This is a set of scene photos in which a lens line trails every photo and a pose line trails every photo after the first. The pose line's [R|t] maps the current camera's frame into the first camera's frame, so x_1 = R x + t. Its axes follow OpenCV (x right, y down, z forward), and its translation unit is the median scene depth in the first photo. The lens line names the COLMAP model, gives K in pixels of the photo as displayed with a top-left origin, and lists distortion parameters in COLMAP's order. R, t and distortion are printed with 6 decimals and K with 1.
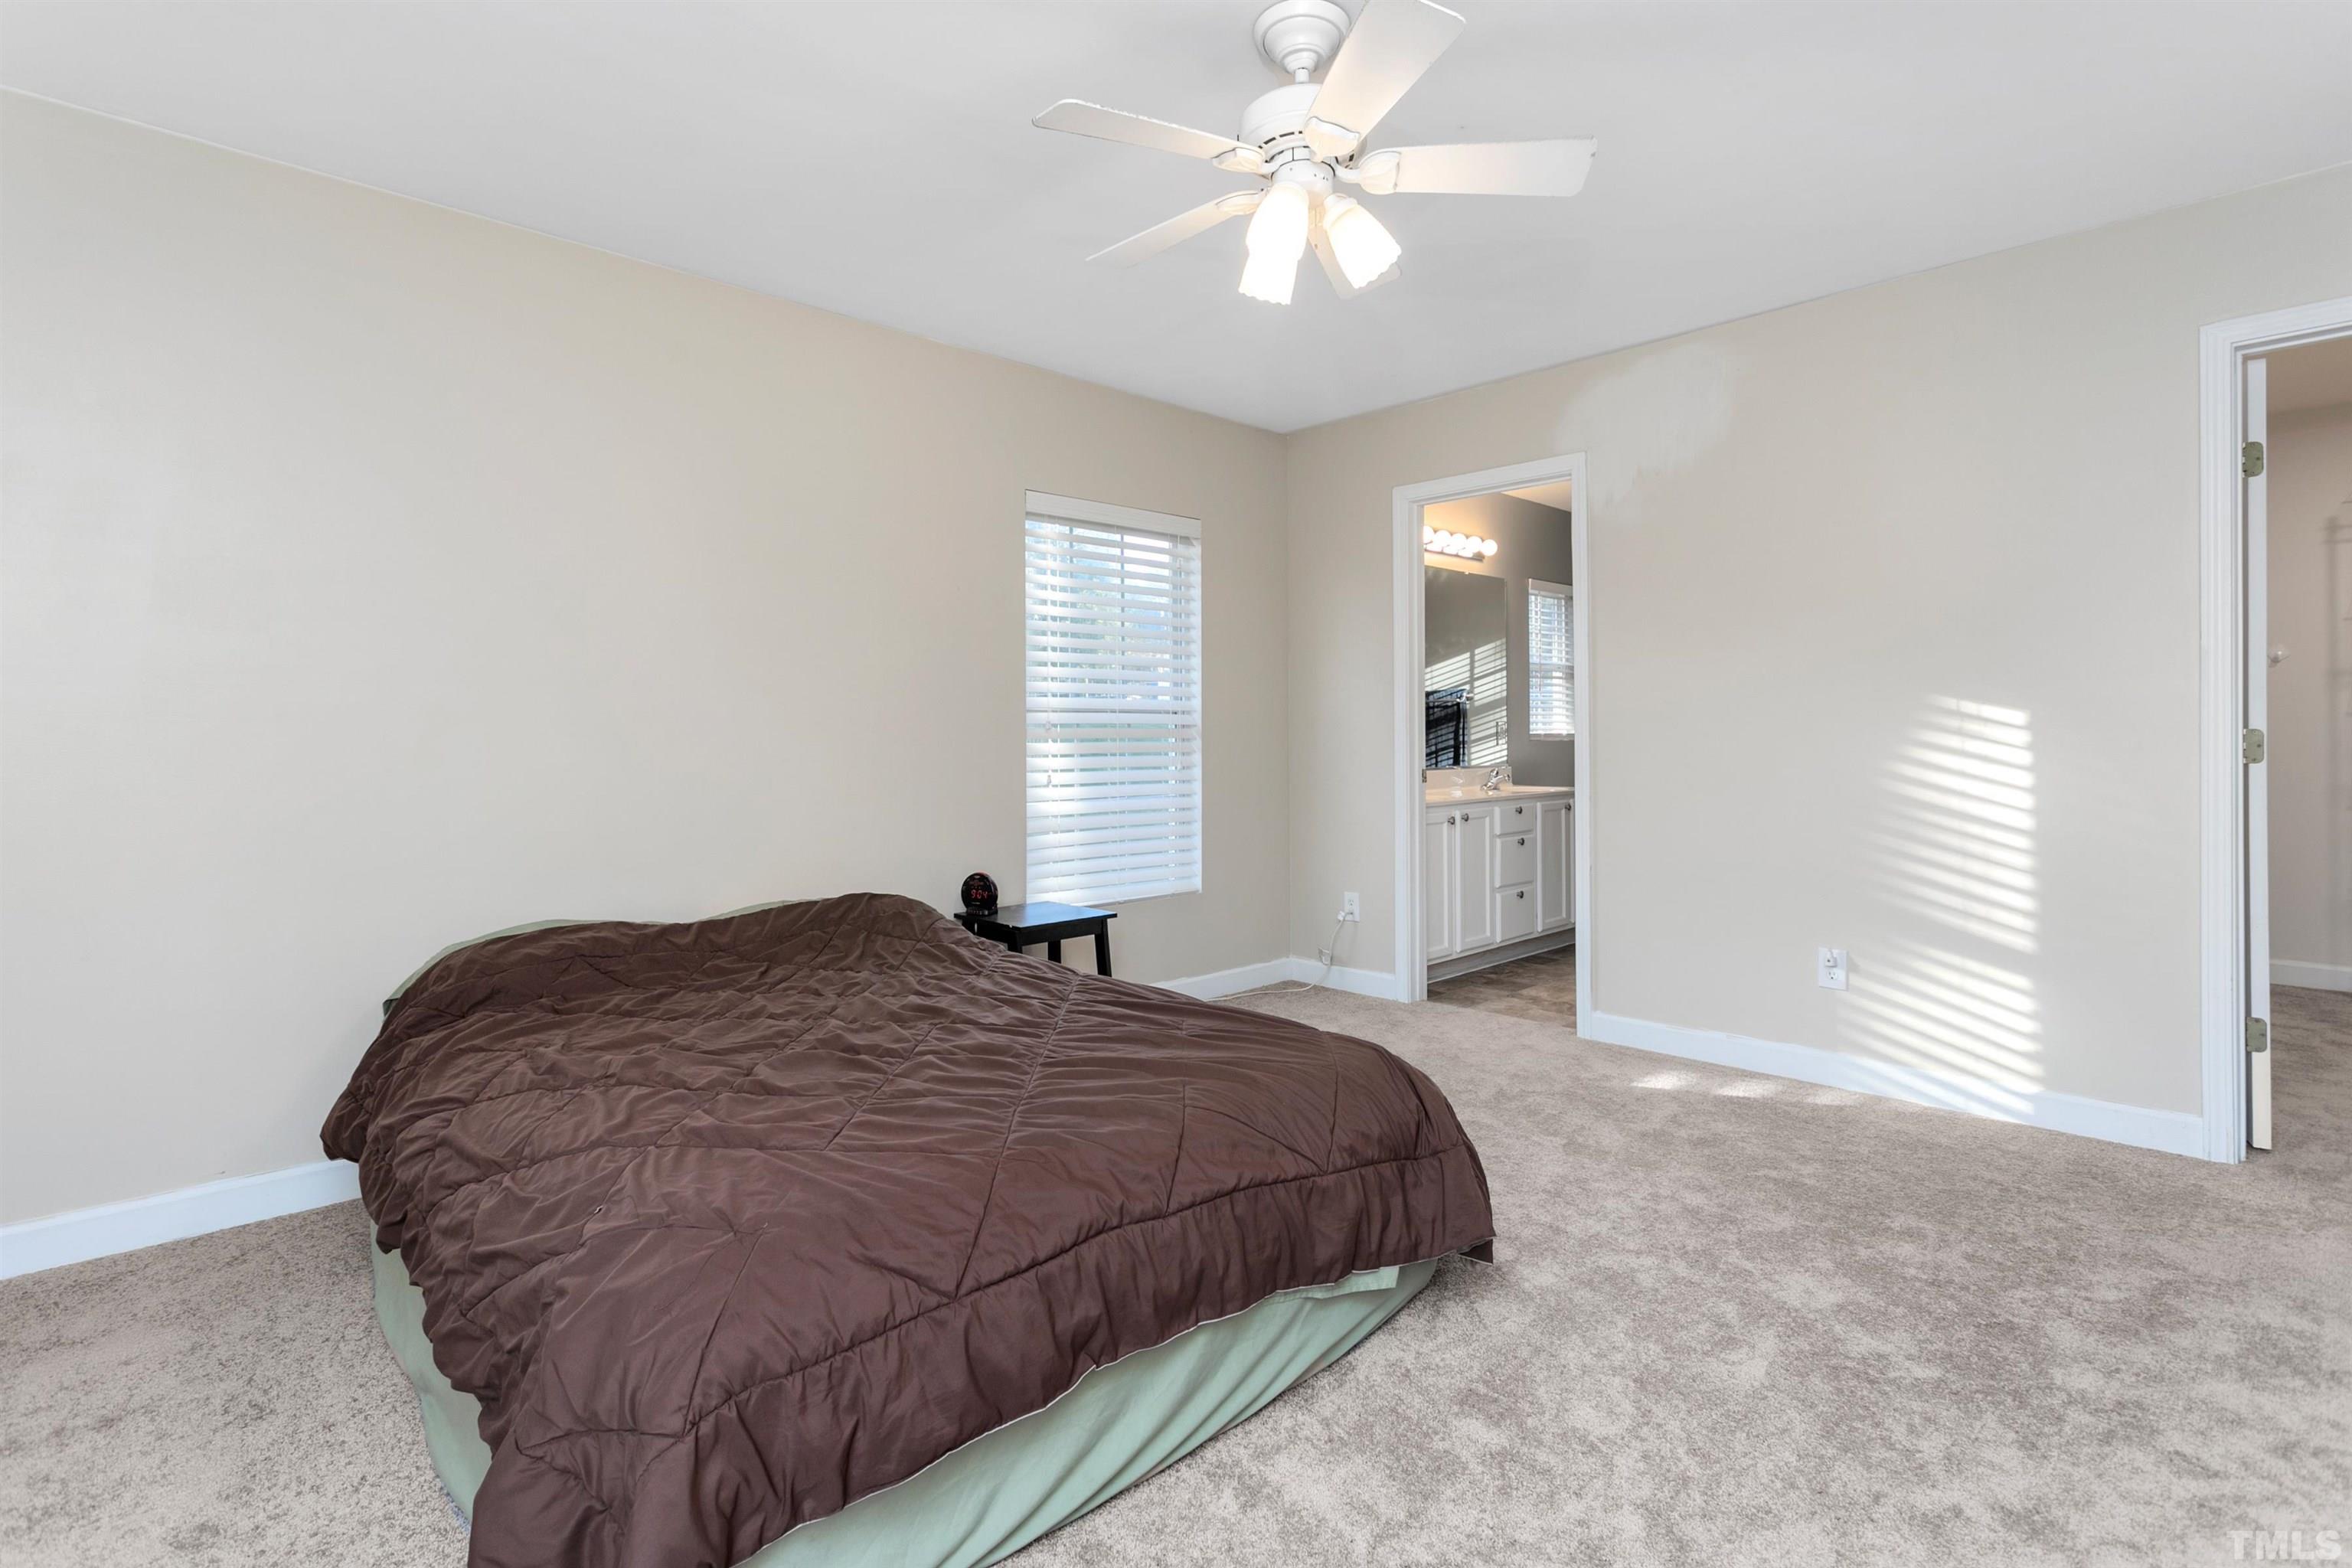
lens RADIAL K [[1141.6, 0, 1174.5], [0, 1141.6, 773.7], [0, 0, 1]] dist [0.000686, 0.000895]
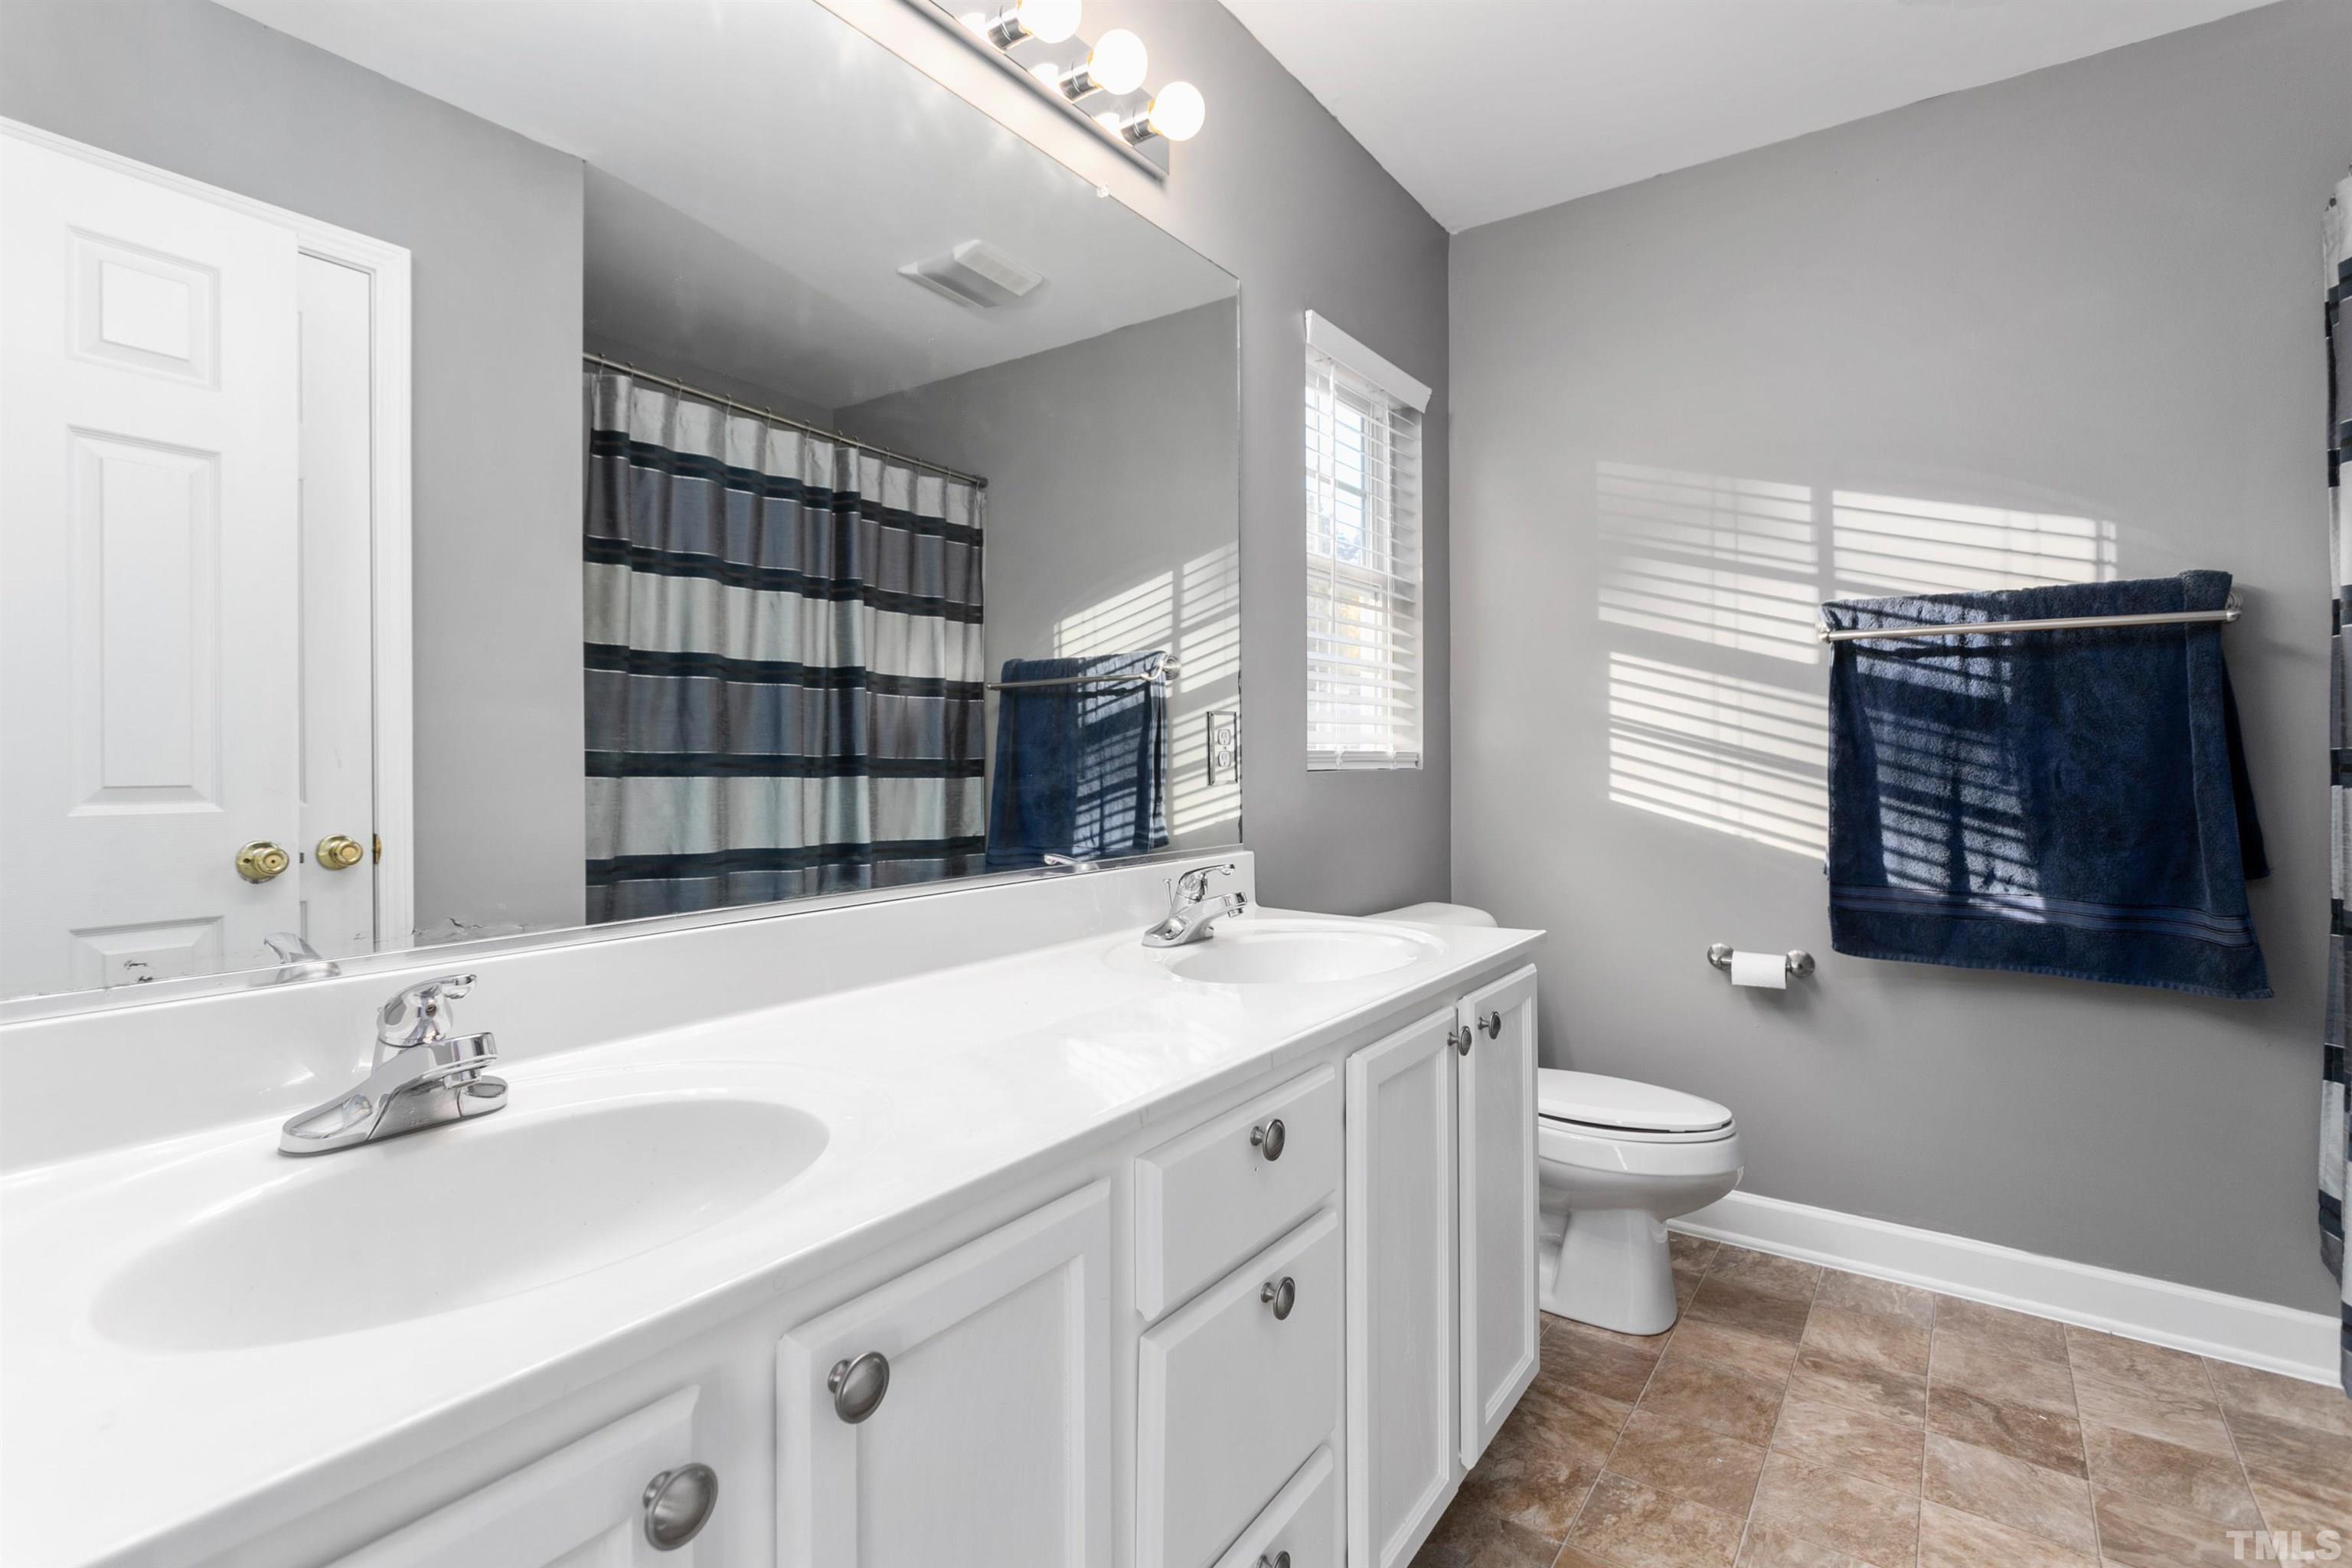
lens RADIAL K [[1141.6, 0, 1175.7], [0, 1141.6, 780.3], [0, 0, 1]] dist [0.000686, 0.000895]
pose [[0.980100, 0.006997, 0.198383, 0.172325], [-0.004192, 0.999885, -0.014558, -0.018111], [-0.198462, 0.013437, 0.980016, 0.565073]]
